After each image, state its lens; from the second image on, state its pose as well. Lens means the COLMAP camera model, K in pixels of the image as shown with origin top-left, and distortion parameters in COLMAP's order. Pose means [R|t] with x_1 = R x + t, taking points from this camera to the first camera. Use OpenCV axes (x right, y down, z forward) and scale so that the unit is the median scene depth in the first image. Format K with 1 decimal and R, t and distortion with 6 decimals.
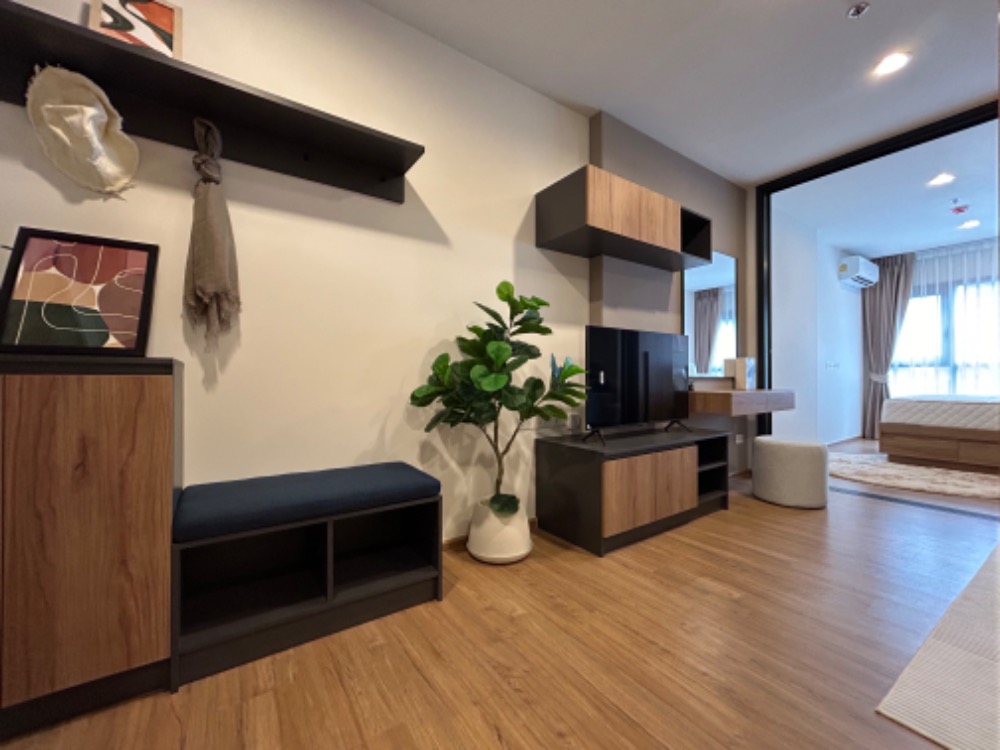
lens RADIAL K [[403.9, 0, 501.9], [0, 403.9, 376.3], [0, 0, 1]] dist [0.000757, -0.000486]
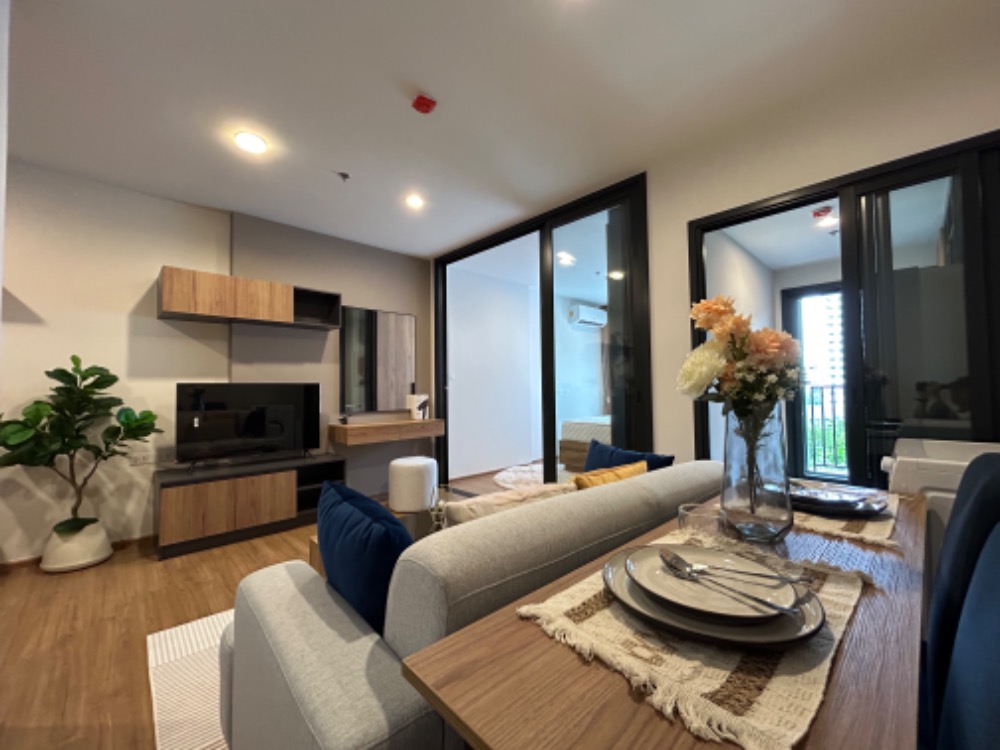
lens RADIAL K [[403.9, 0, 505.8], [0, 403.9, 375.6], [0, 0, 1]] dist [0.000757, -0.000486]
pose [[0.986682, -0.005453, 0.162568, 1.182724], [0.010284, 0.999530, -0.028893, -0.116080], [-0.162334, 0.030180, 0.986274, -0.527795]]
